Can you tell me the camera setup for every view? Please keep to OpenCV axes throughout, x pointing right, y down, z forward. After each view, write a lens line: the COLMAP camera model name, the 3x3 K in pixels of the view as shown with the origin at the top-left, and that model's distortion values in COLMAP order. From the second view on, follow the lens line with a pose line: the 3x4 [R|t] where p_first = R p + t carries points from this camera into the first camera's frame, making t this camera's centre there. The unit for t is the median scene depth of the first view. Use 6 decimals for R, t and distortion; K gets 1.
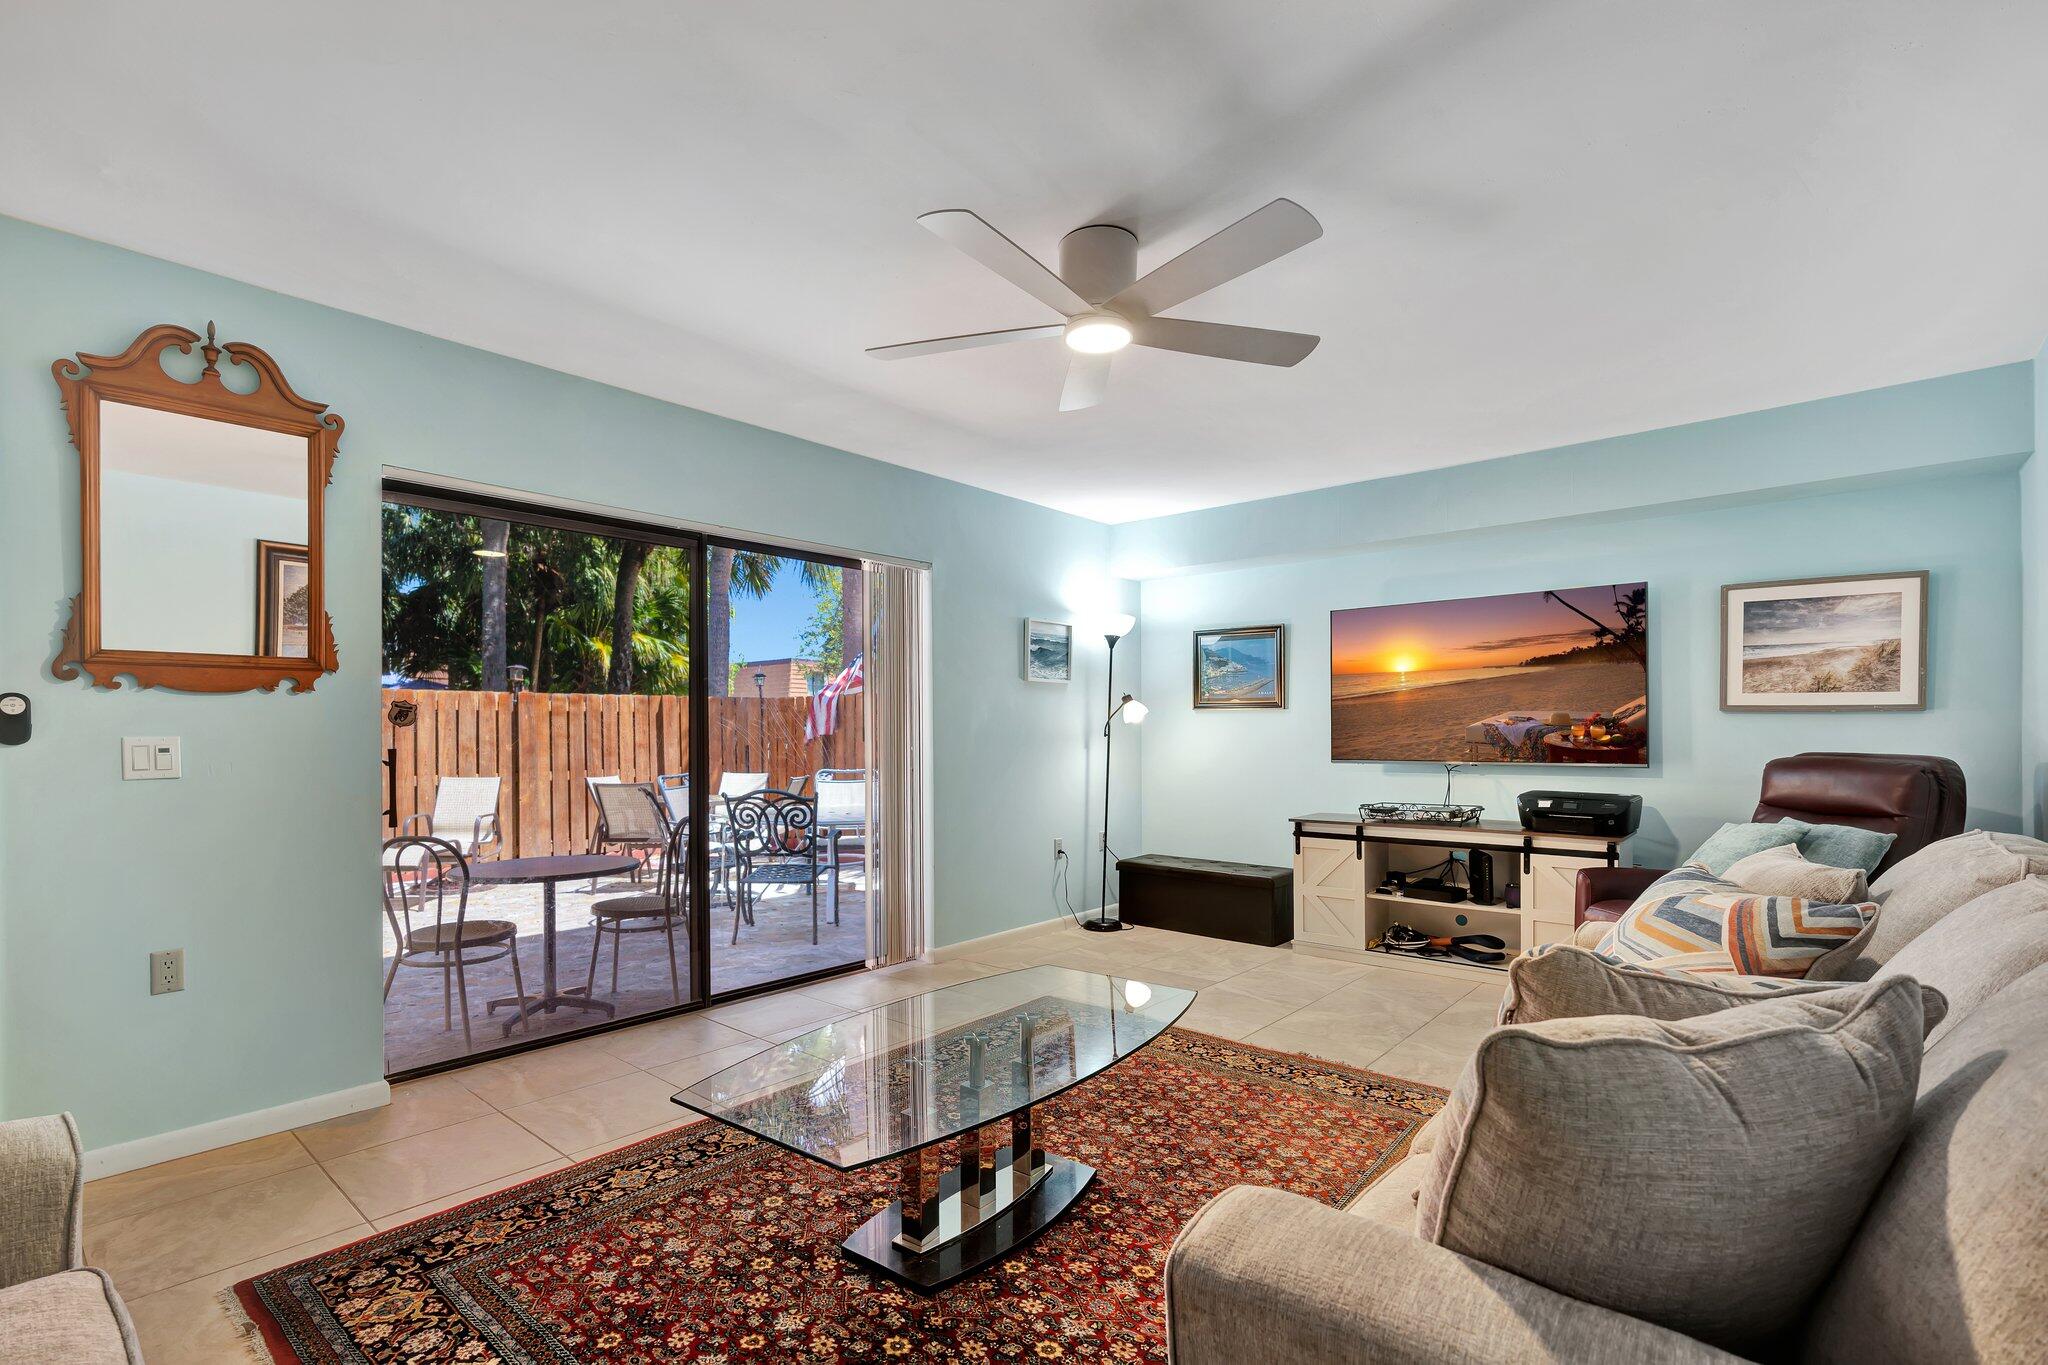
lens RADIAL K [[936.4, 0, 998.5], [0, 936.4, 738.6], [0, 0, 1]] dist [-0.012882, 0.005153]
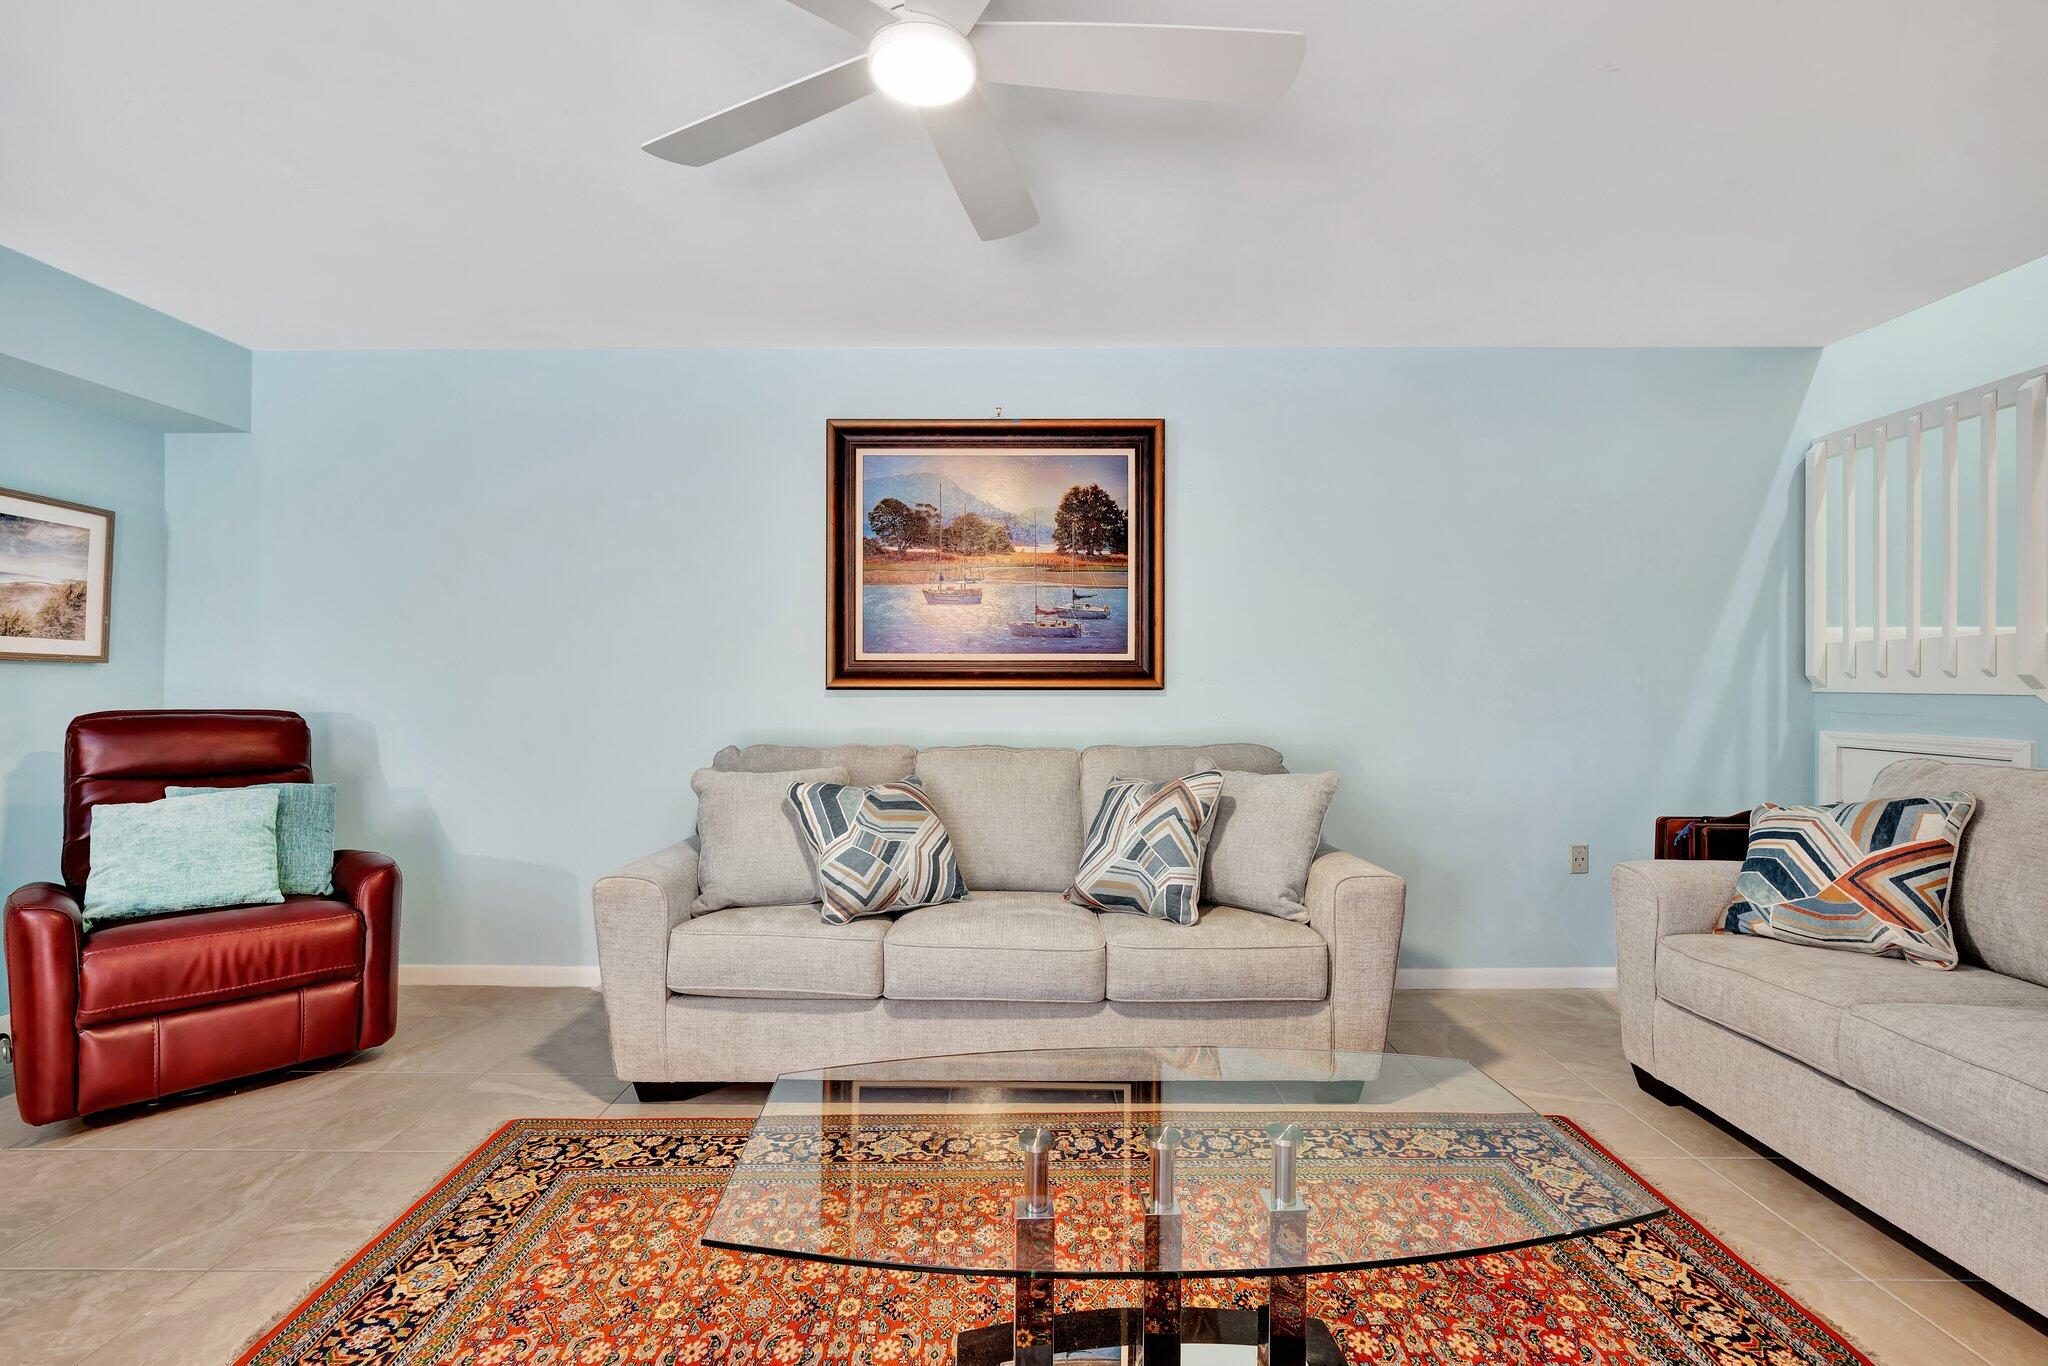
lens RADIAL K [[936.4, 0, 1021.8], [0, 936.4, 677.6], [0, 0, 1]] dist [-0.012882, 0.005153]
pose [[-0.663298, 0.009475, 0.748295, -0.241231], [0.005241, 0.999954, -0.008016, -0.003390], [-0.748337, -0.001396, -0.663317, 0.786833]]
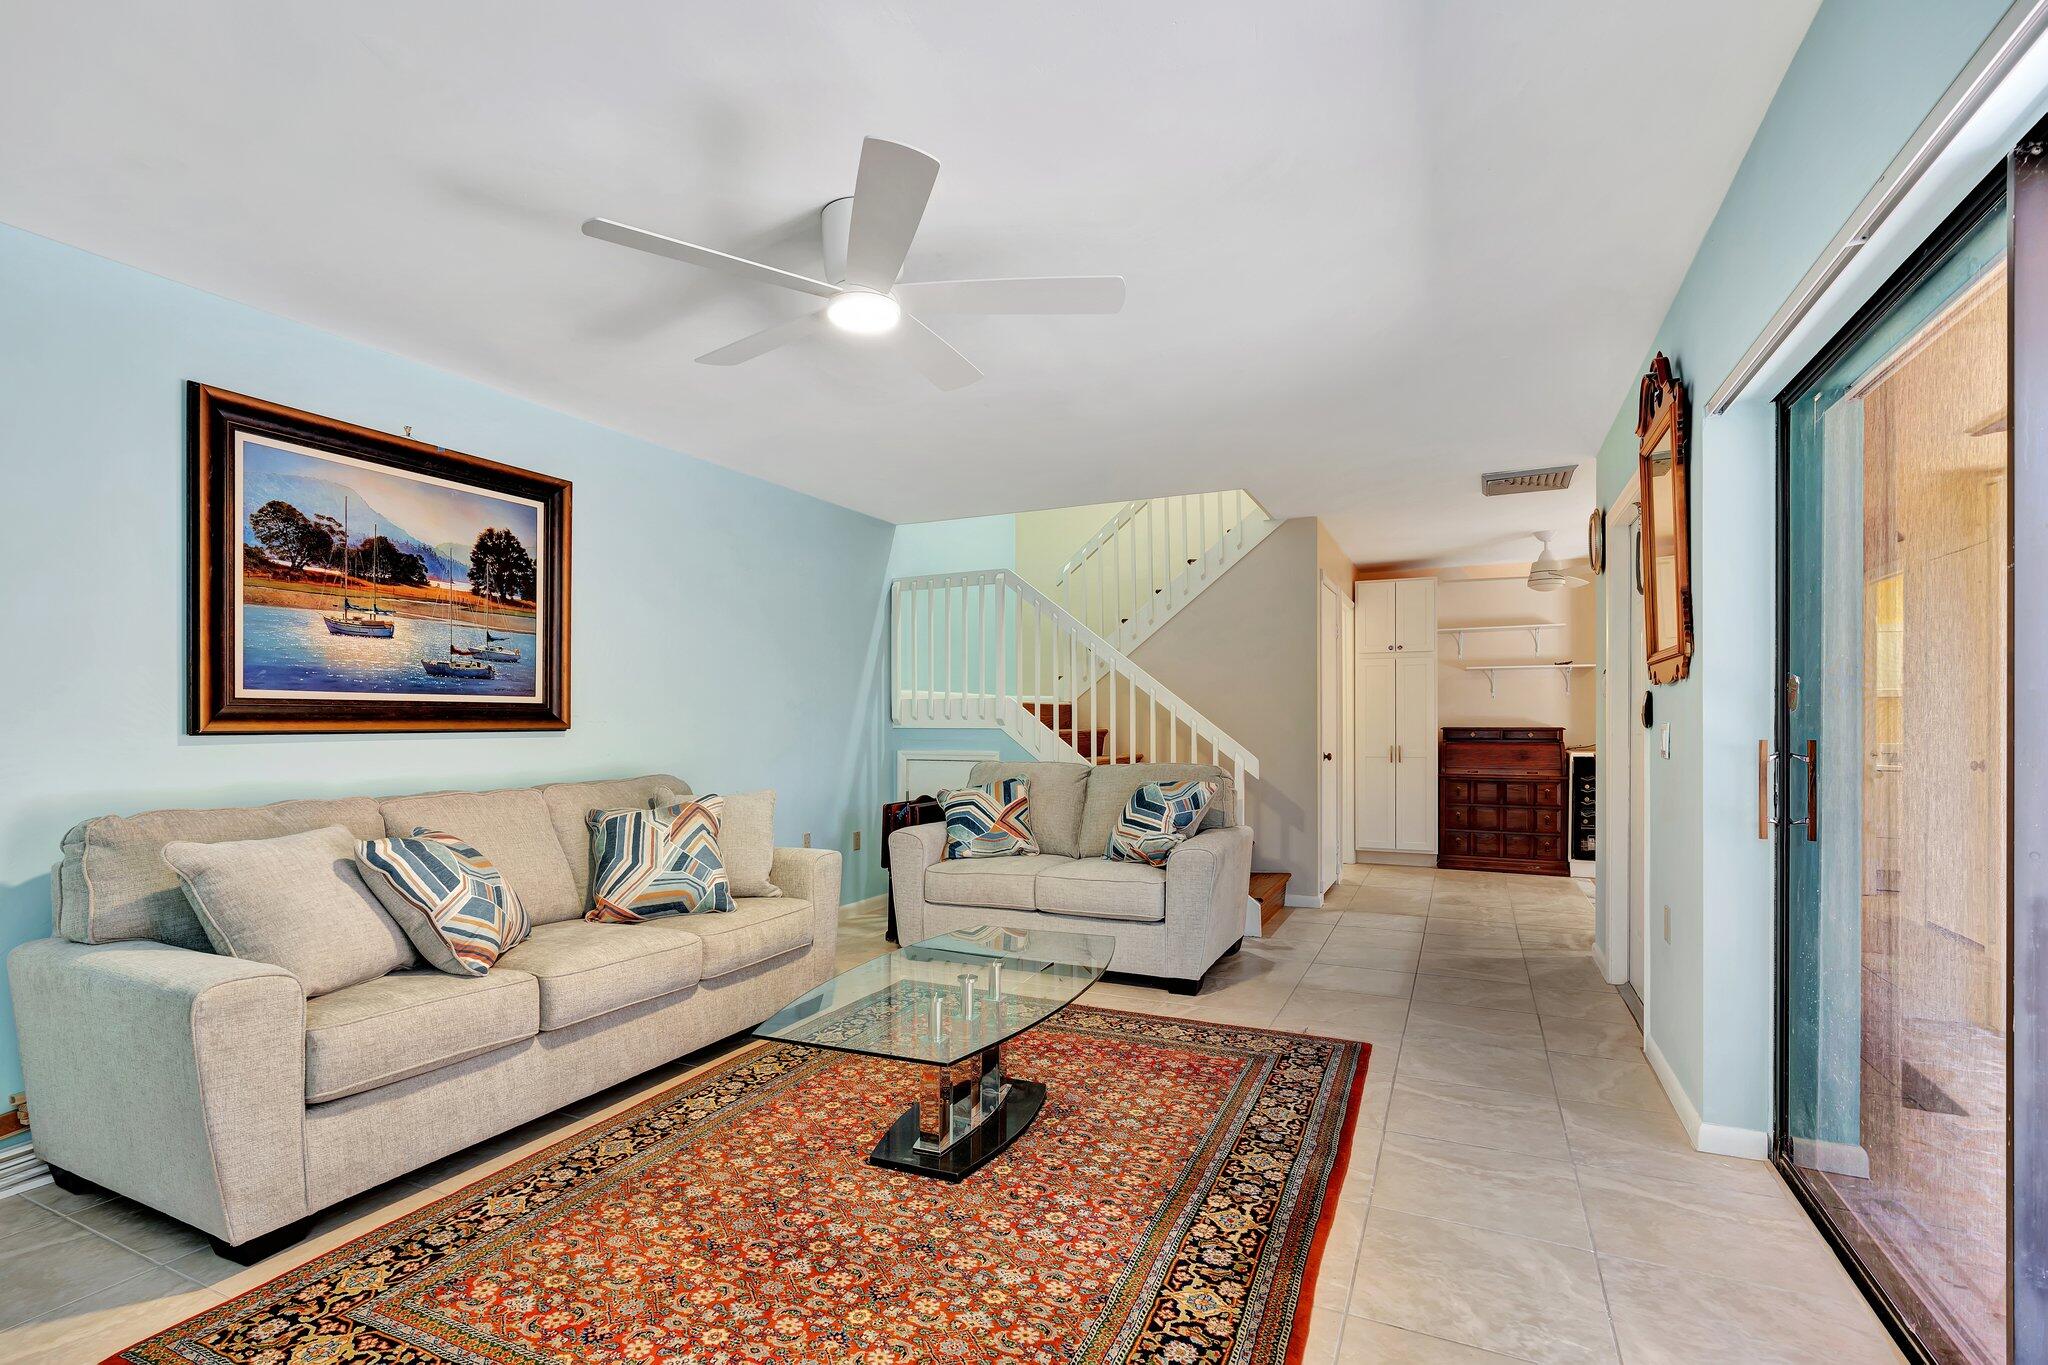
lens RADIAL K [[936.4, 0, 1026.2], [0, 936.4, 716.1], [0, 0, 1]] dist [-0.012882, 0.005153]
pose [[-0.958509, 0.006014, -0.284999, 0.126066], [0.006658, 0.999977, -0.001292, -0.008661], [0.284985, -0.003136, -0.958527, 1.125955]]
